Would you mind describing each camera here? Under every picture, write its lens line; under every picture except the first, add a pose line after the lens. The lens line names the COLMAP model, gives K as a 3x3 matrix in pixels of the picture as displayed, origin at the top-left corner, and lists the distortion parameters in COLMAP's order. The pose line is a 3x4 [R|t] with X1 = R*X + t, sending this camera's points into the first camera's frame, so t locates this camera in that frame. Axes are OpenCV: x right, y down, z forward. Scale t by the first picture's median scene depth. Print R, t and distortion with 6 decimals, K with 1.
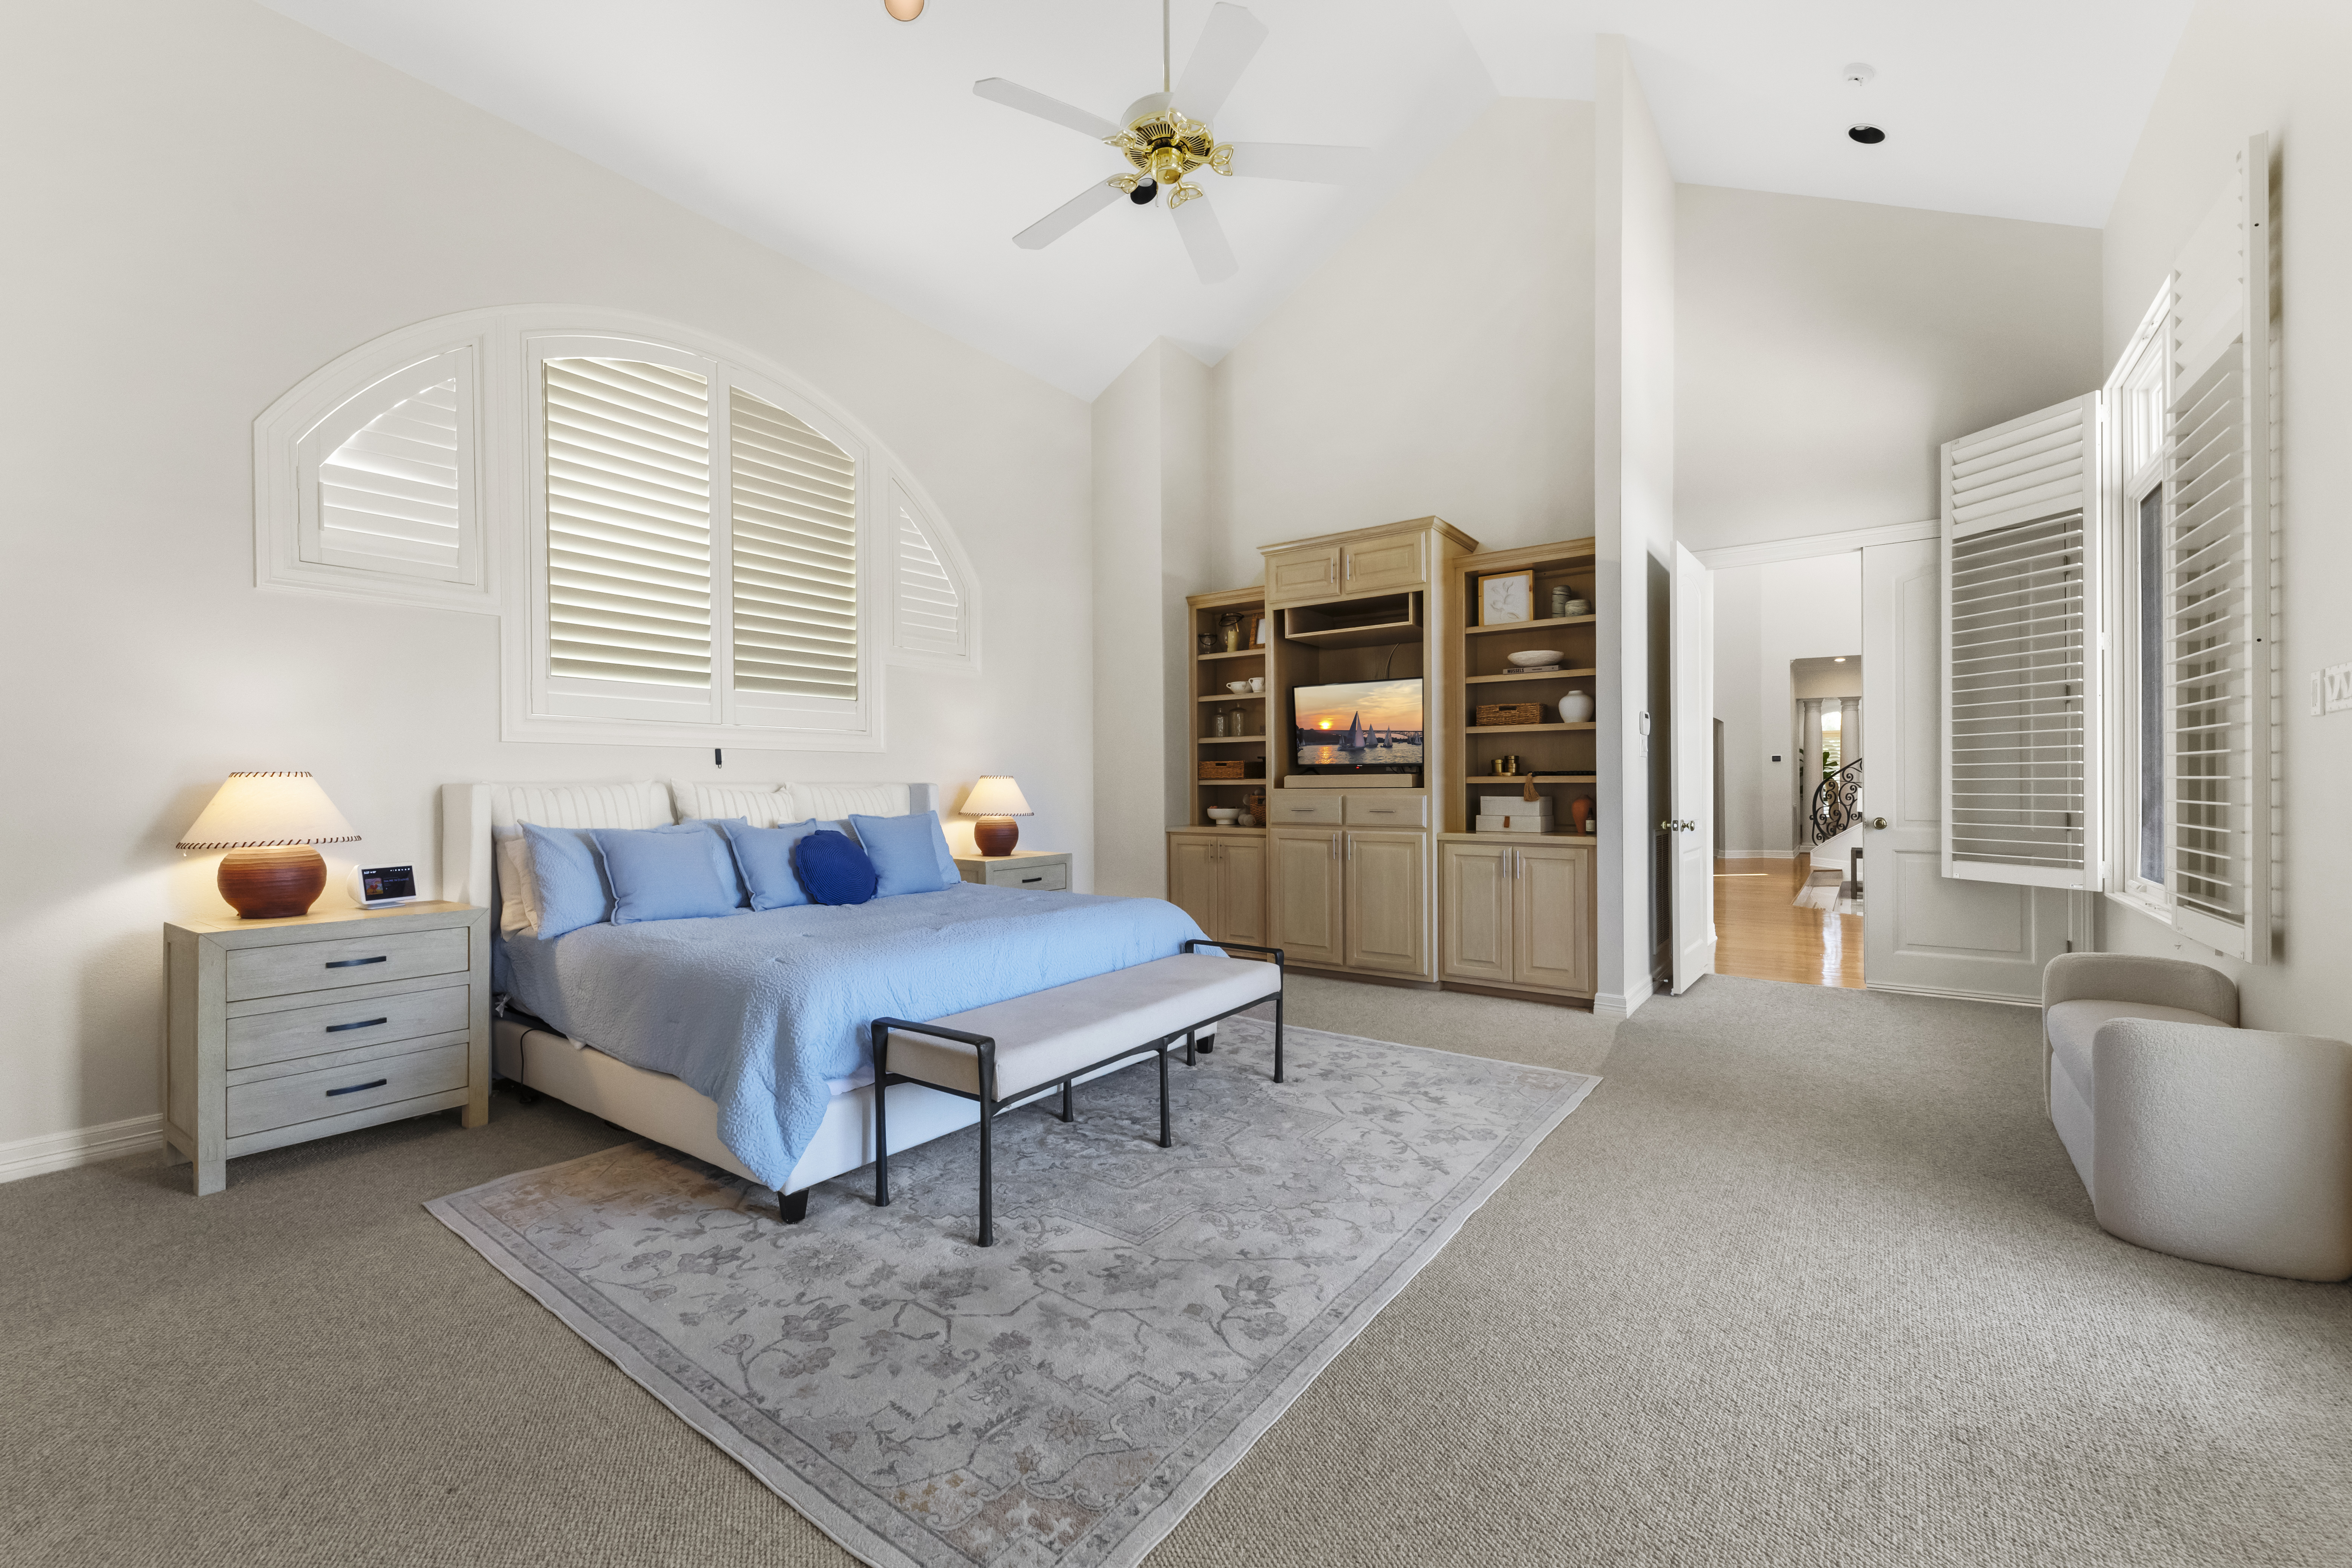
lens RADIAL K [[963.7, 0, 1182.9], [0, 963.7, 781.5], [0, 0, 1]] dist [0.008543, 0.000163]
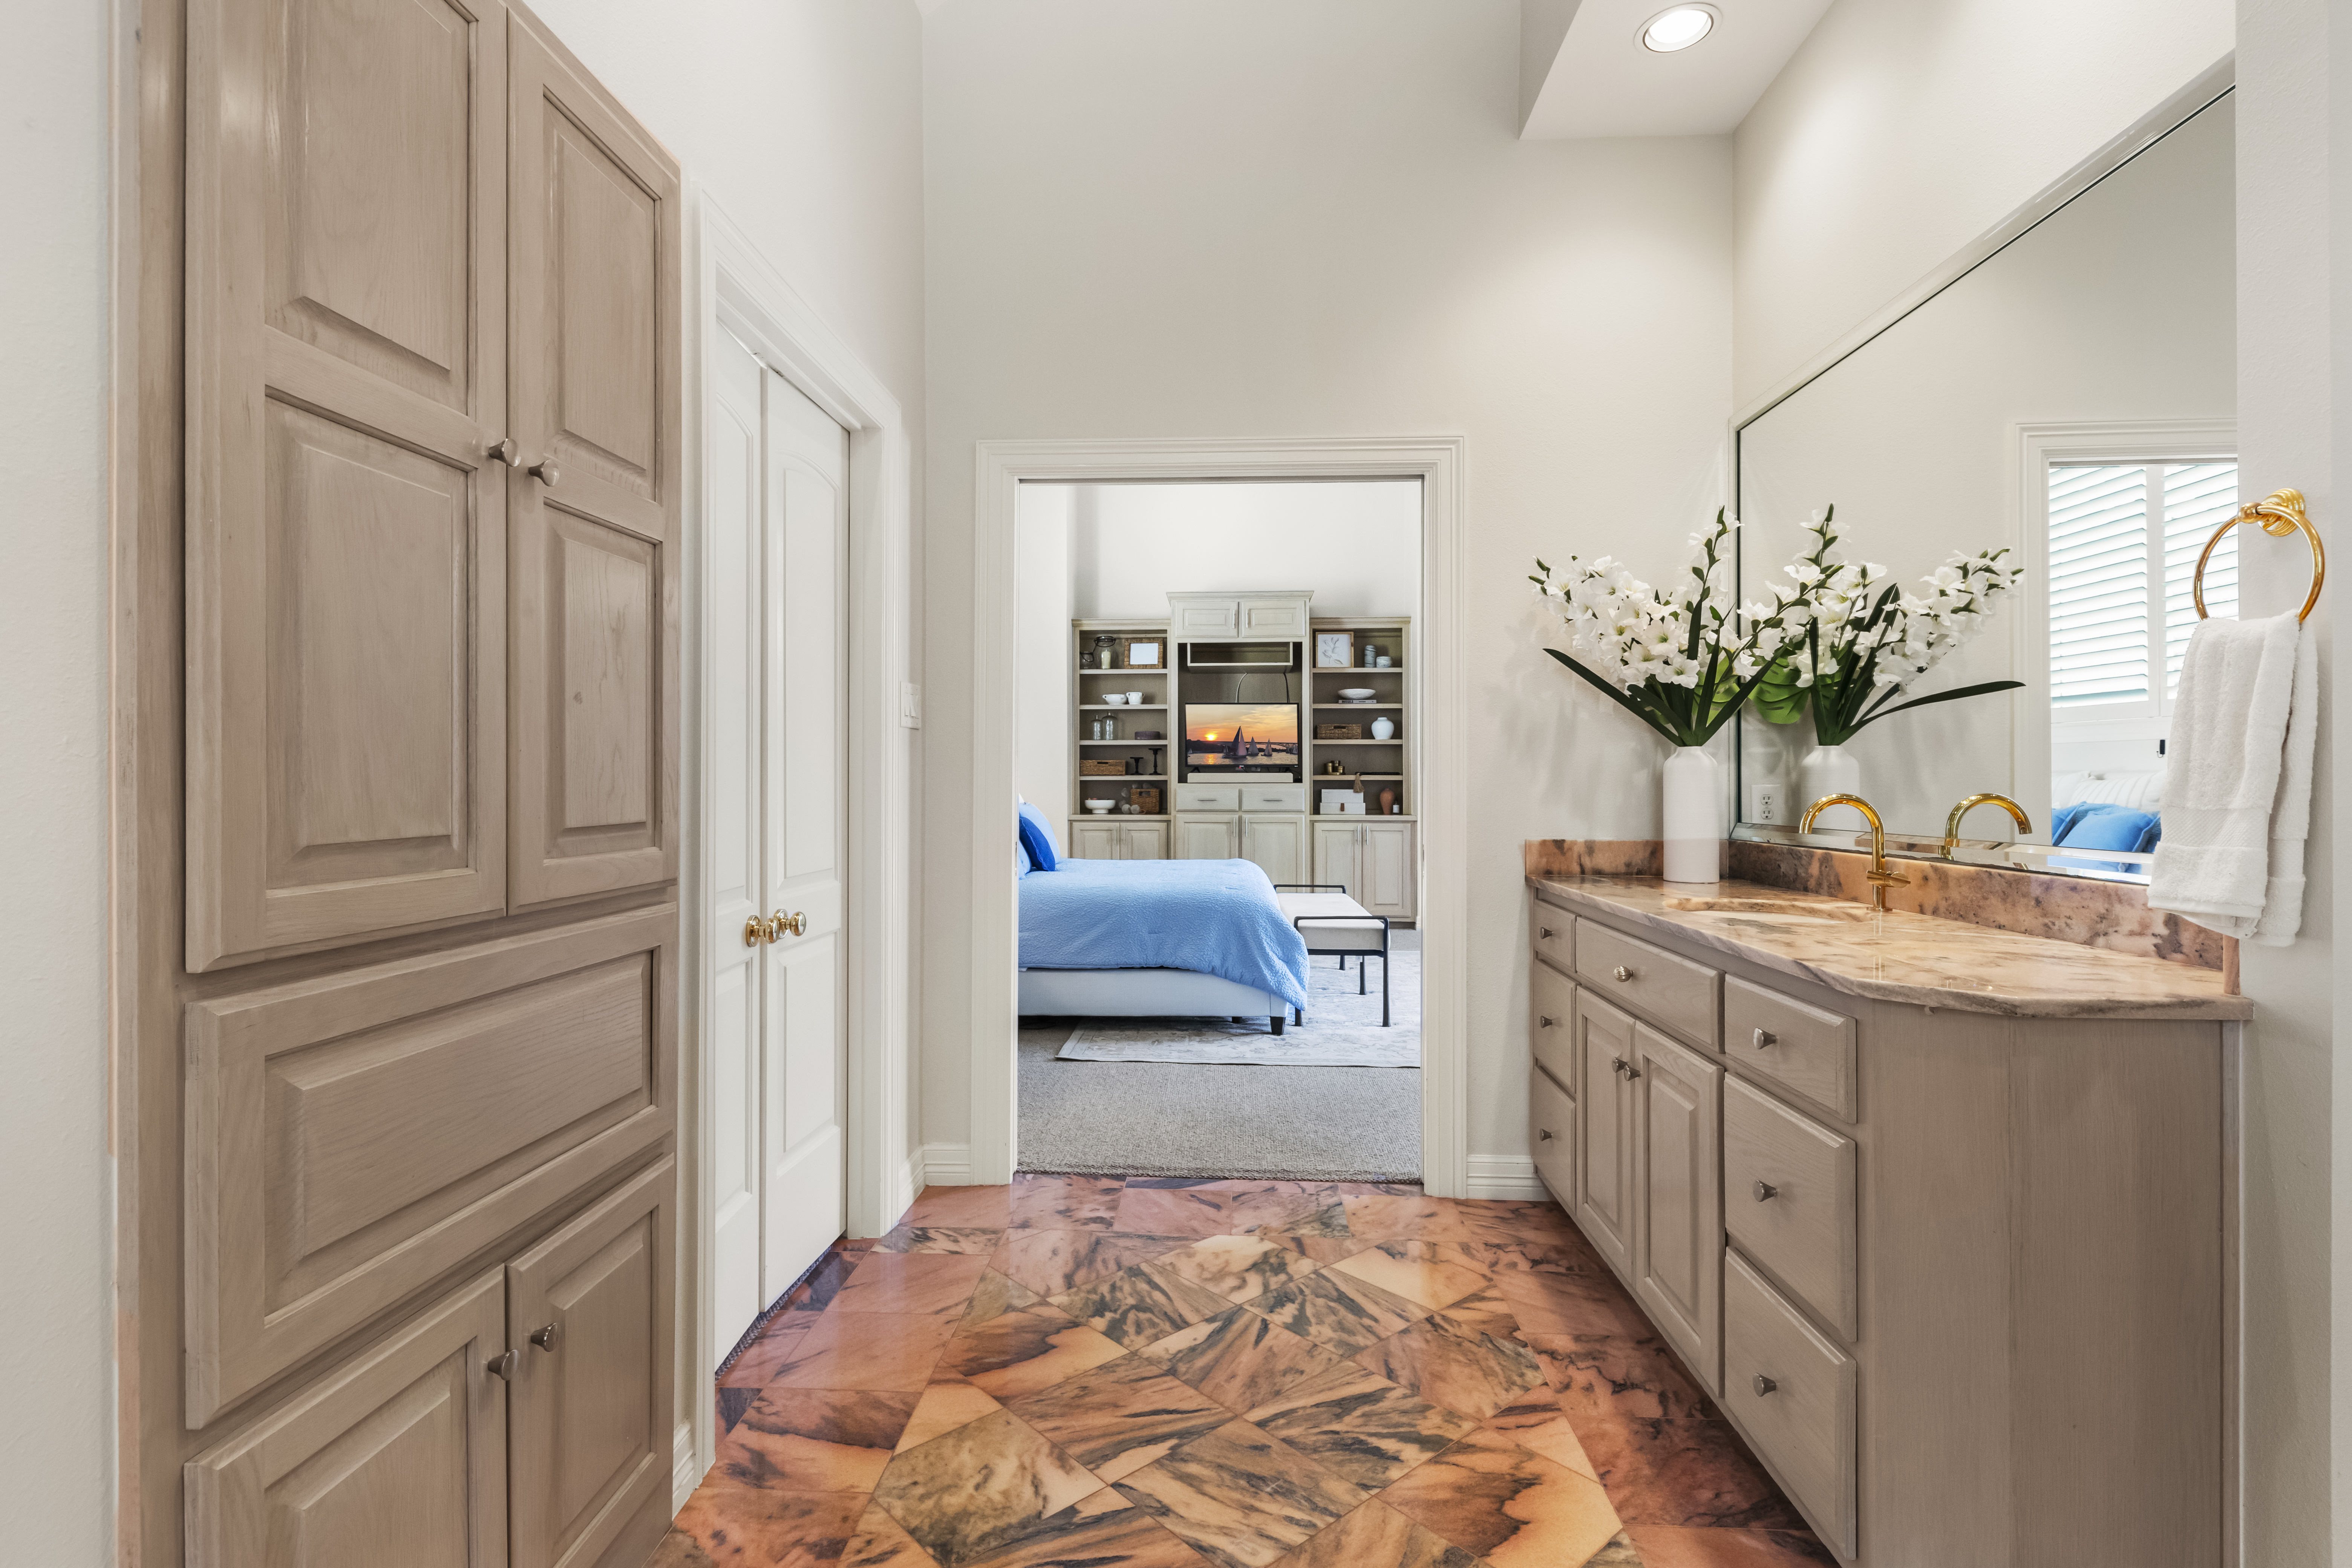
lens RADIAL K [[1150.5, 0, 1165.7], [0, 1150.5, 782.0], [0, 0, 1]] dist [0.004904, -0.003823]
pose [[0.839999, 0.004305, 0.542571, -0.791771], [-0.006252, 0.999979, 0.001745, 0.003110], [-0.542552, -0.004858, 0.840008, -0.286732]]
